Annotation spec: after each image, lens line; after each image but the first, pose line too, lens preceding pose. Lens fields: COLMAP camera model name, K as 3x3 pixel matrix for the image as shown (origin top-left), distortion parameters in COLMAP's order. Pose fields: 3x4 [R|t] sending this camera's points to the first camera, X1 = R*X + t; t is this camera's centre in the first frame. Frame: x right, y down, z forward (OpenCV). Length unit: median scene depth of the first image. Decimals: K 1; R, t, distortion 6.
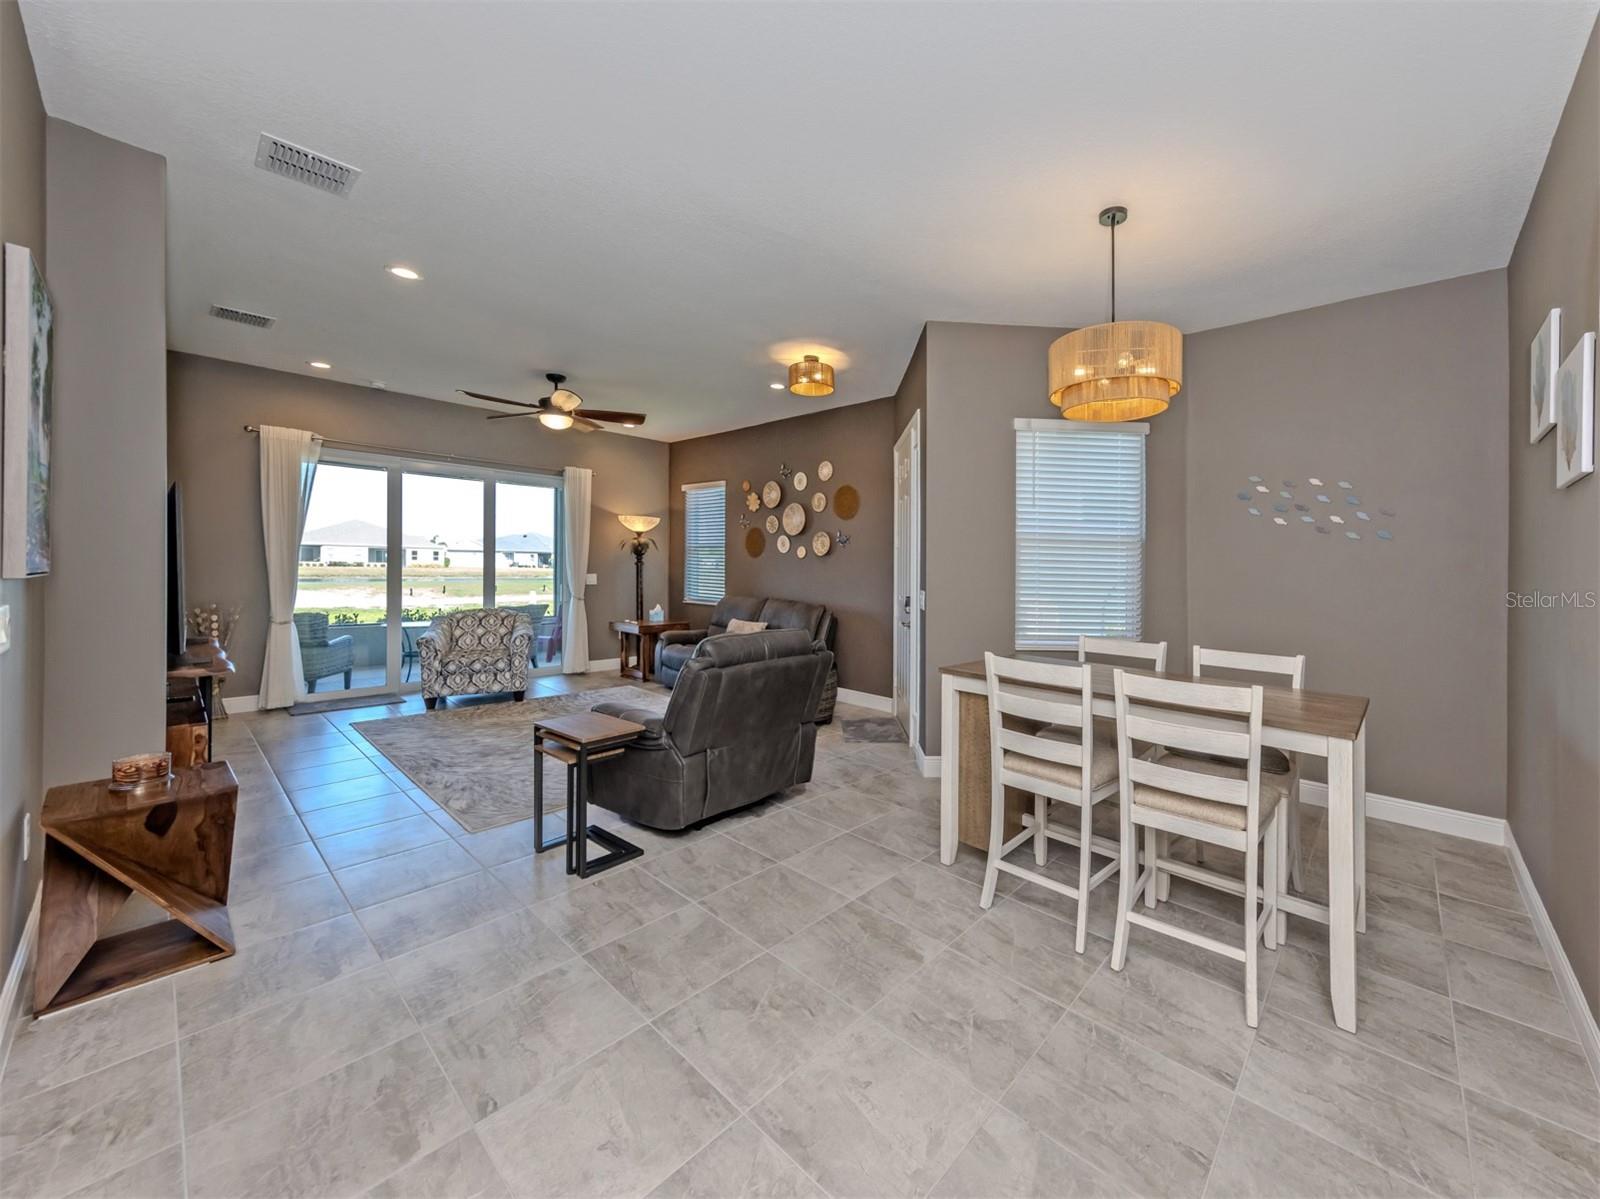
lens RADIAL K [[613.4, 0, 864.0], [0, 613.4, 596.0], [0, 0, 1]] dist [0.004389, 0.000534]
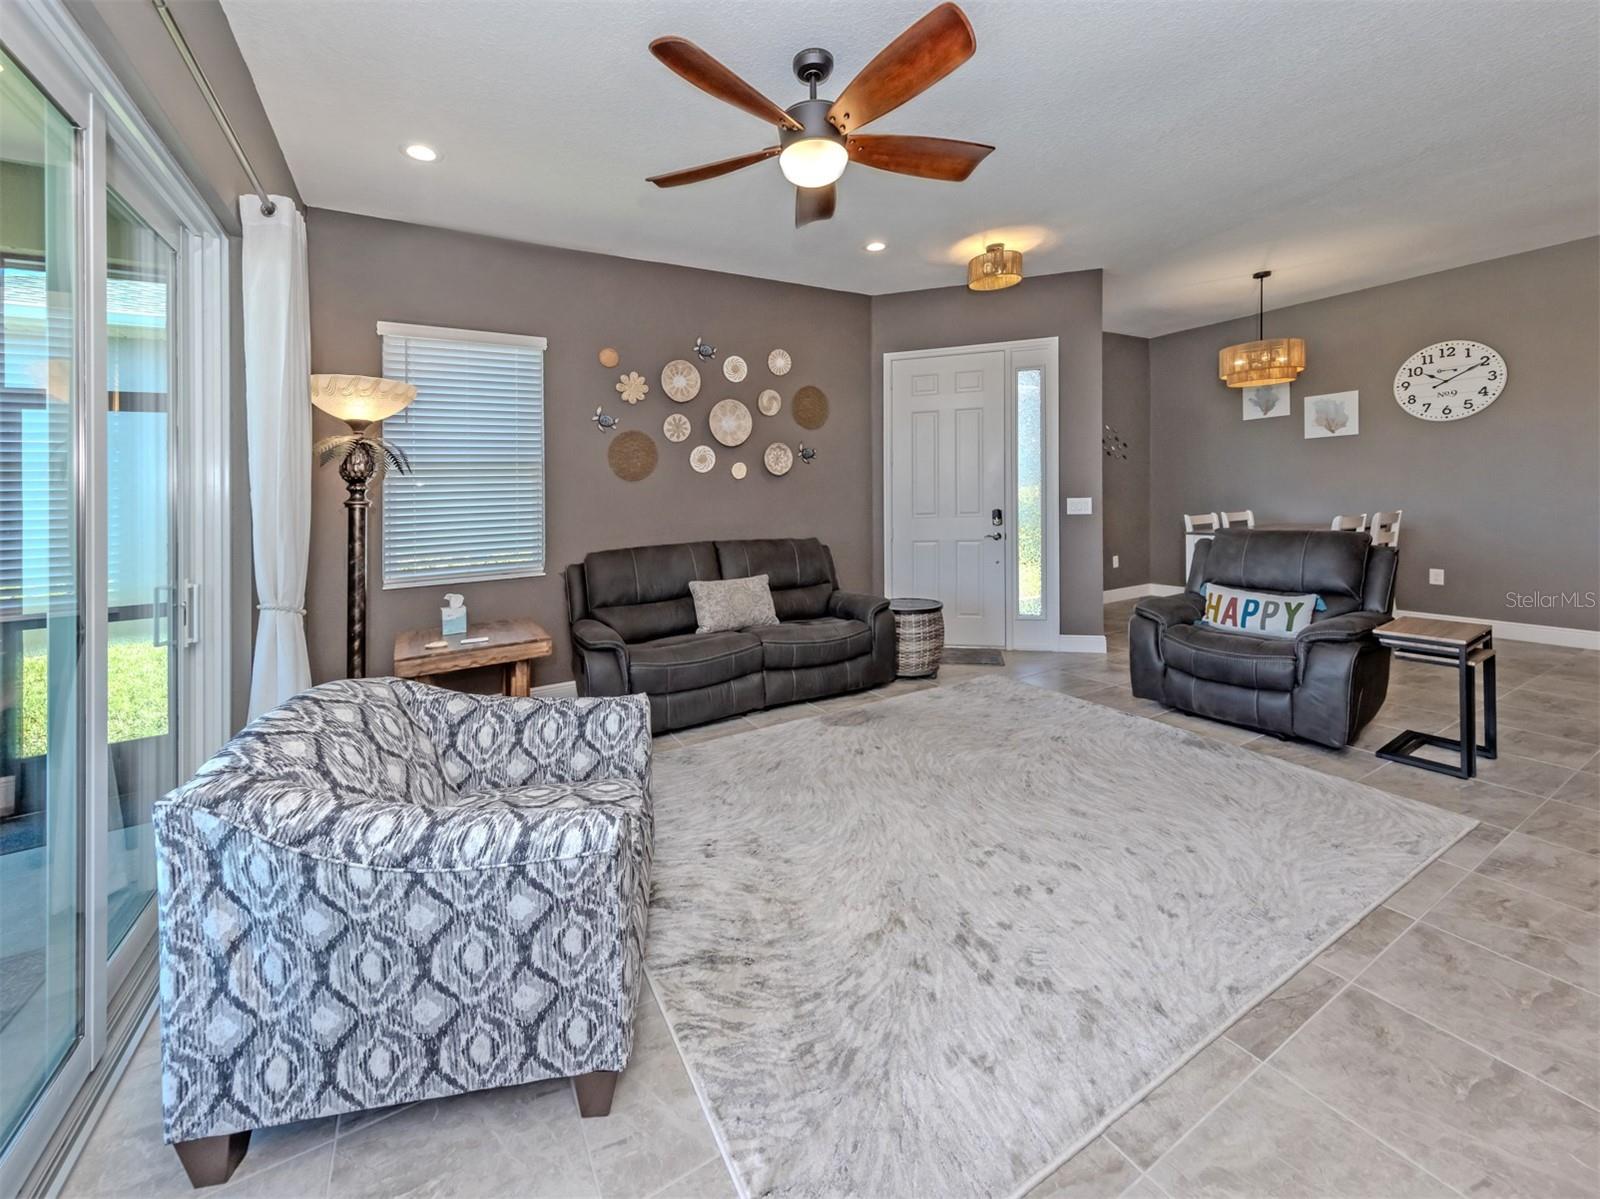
lens RADIAL K [[635.7, 0, 778.3], [0, 635.7, 528.3], [0, 0, 1]] dist [0.003447, 0.000149]
pose [[0.337723, -0.083093, 0.937571, -0.933056], [0.085278, 0.994700, 0.057438, -0.053000], [-0.937375, 0.060556, 0.343019, 0.863068]]
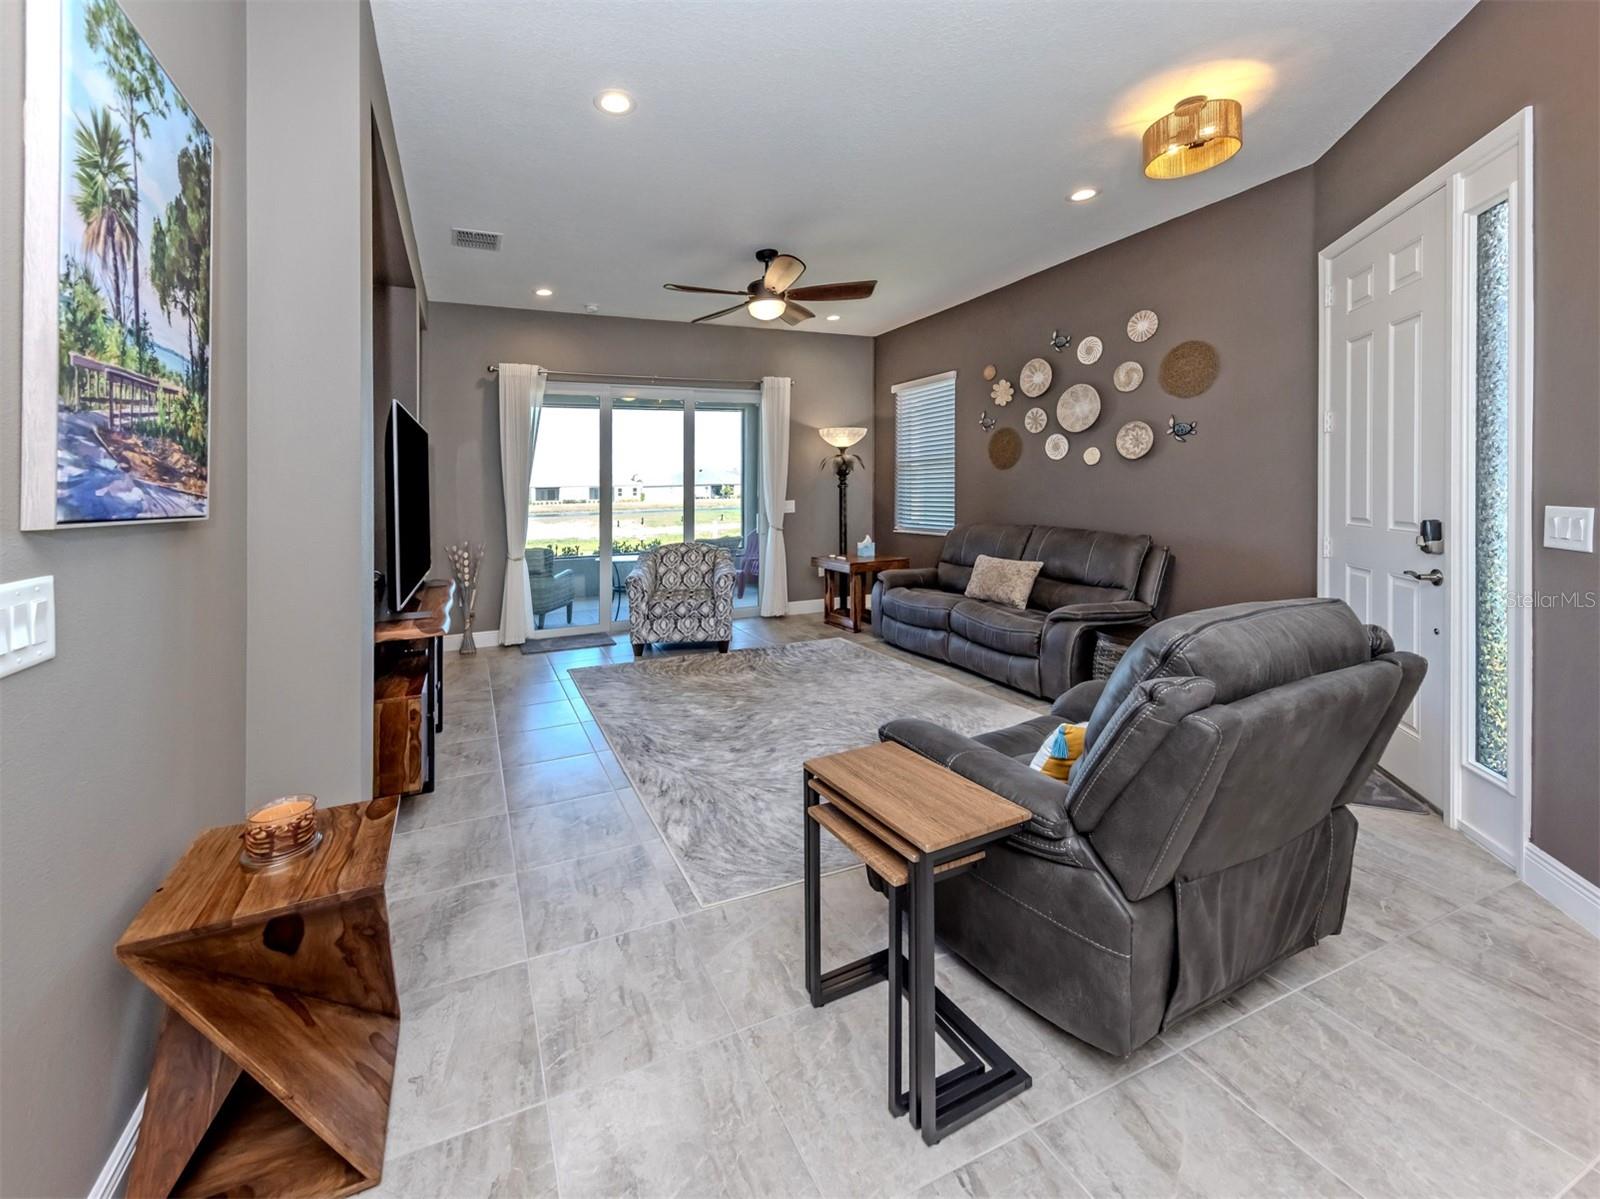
lens RADIAL K [[630.8, 0, 707.3], [0, 630.8, 496.0], [0, 0, 1]] dist [0.002291, -0.000047]
pose [[0.880080, -0.039169, -0.473207, -0.179434], [0.020085, 0.998771, -0.045317, -0.006196], [0.474401, 0.030378, 0.879785, 0.240937]]
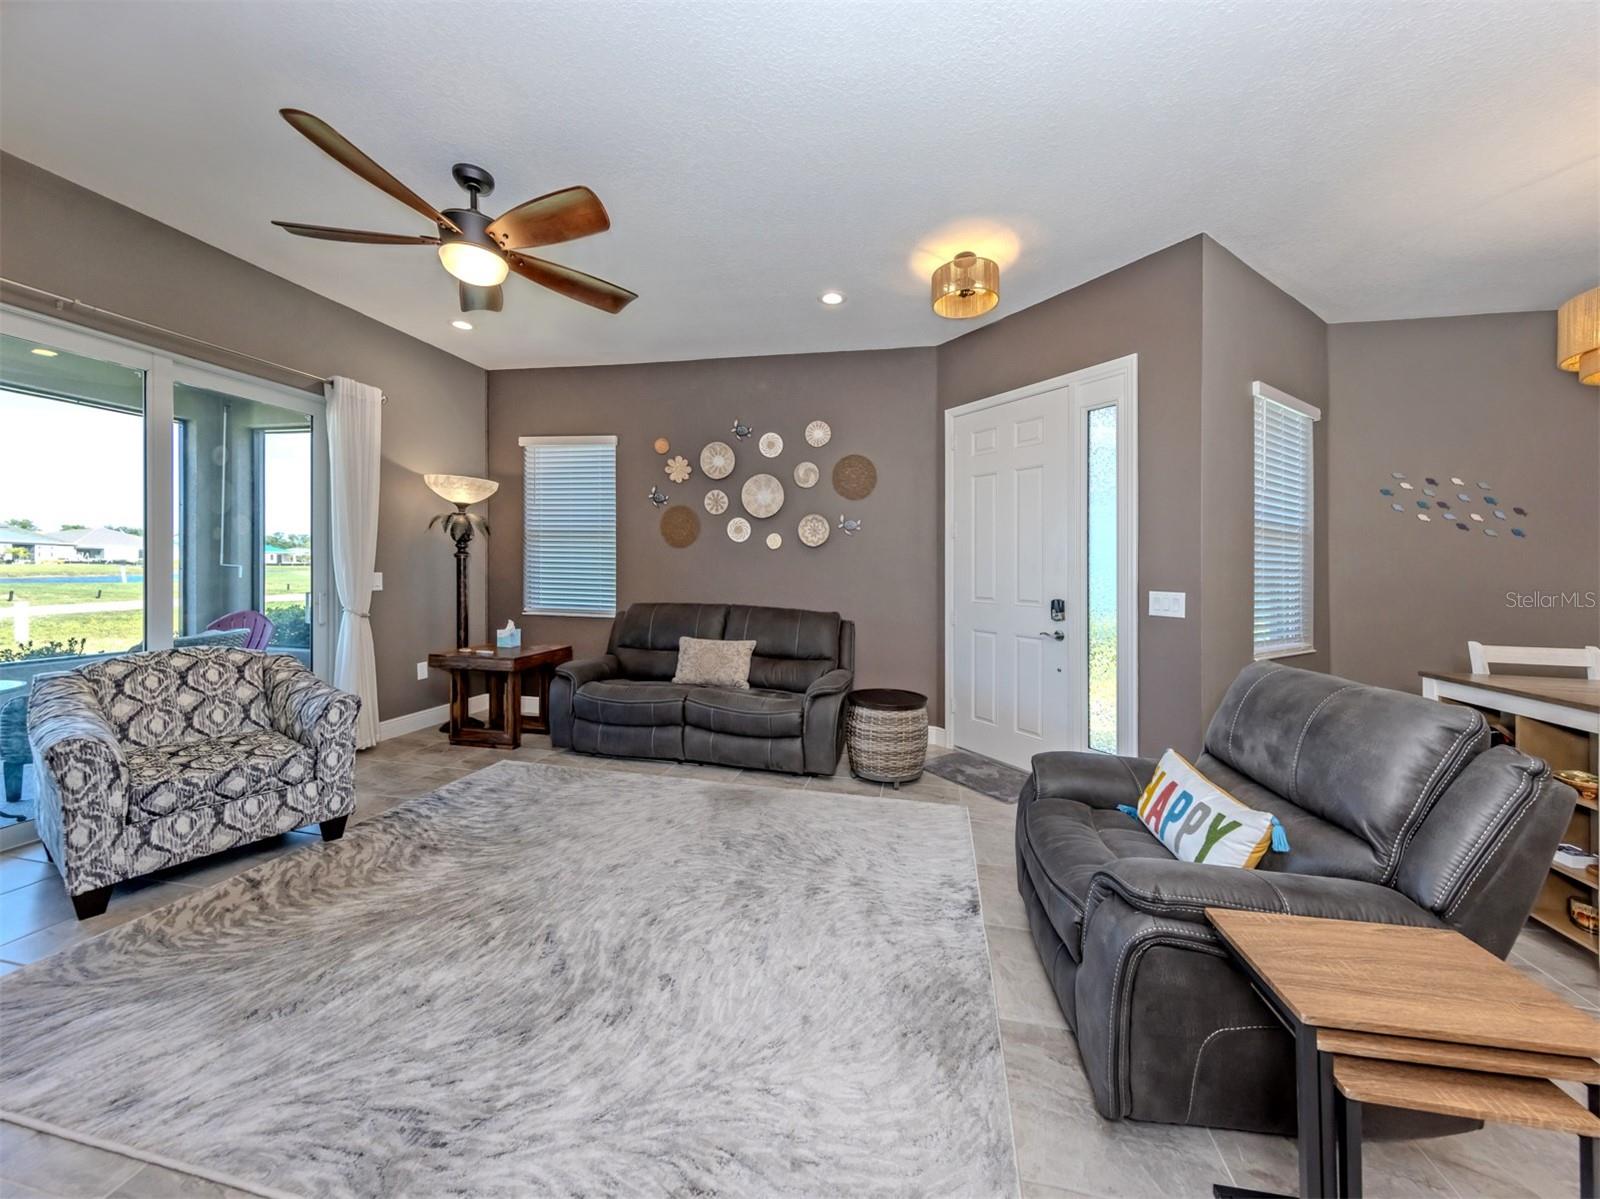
lens RADIAL K [[575.5, 0, 795.6], [0, 575.5, 590.2], [0, 0, 1]] dist [0.002728, 0.000159]
pose [[0.871409, -0.021558, 0.490084, -0.505756], [0.021850, 0.999748, 0.005126, -0.018922], [-0.490071, 0.006241, 0.871660, 0.466703]]
